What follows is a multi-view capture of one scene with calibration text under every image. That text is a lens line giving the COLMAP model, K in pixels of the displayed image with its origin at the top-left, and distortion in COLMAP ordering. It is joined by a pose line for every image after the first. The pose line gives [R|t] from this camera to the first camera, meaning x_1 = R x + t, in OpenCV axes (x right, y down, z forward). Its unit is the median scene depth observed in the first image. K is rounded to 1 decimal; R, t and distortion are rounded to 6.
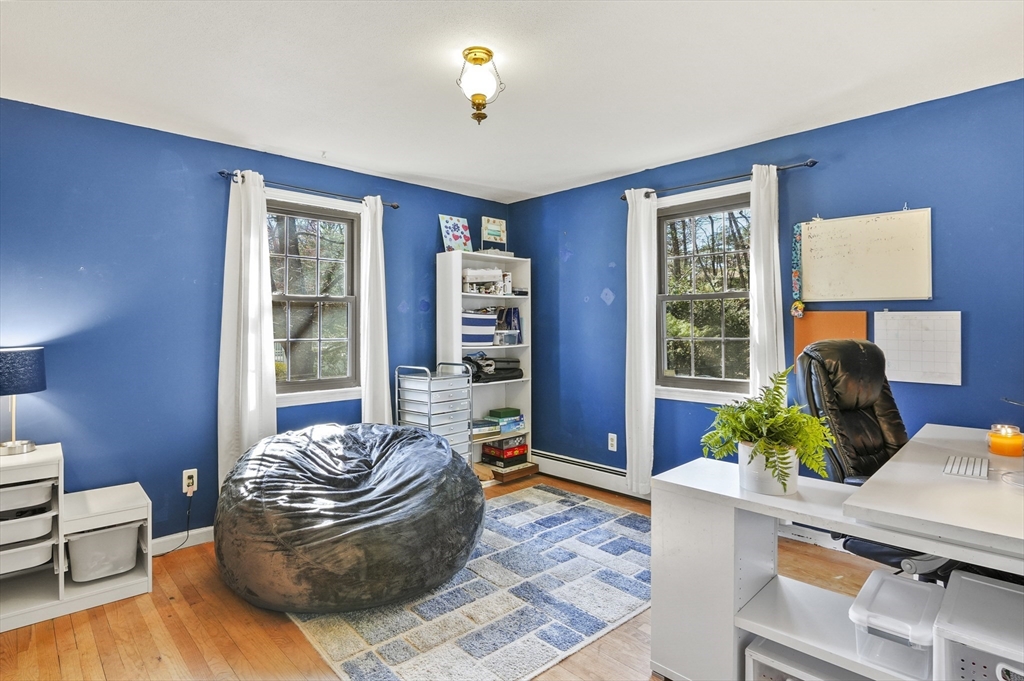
lens RADIAL K [[522.4, 0, 512.9], [0, 522.4, 318.6], [0, 0, 1]] dist [-0.000340, -0.000074]
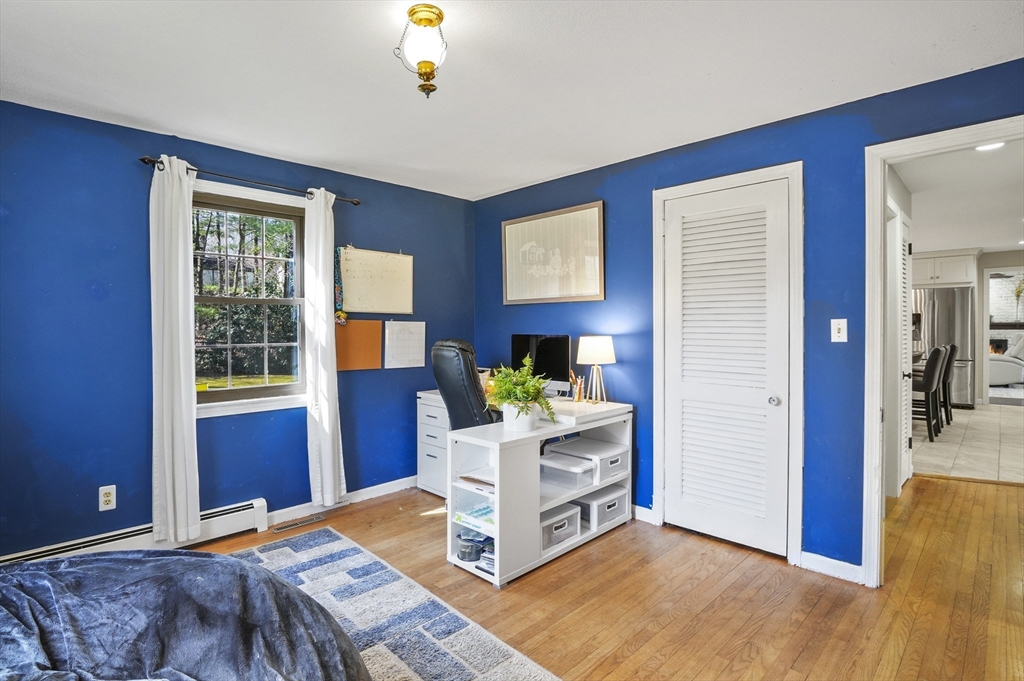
lens RADIAL K [[509.9, 0, 510.8], [0, 509.9, 335.7], [0, 0, 1]] dist [-0.034901, -0.000236]
pose [[-0.019779, -0.010946, 0.999744, -0.665279], [-0.008051, 0.999909, 0.010789, 0.008416], [-0.999772, -0.007836, -0.019865, 0.644177]]
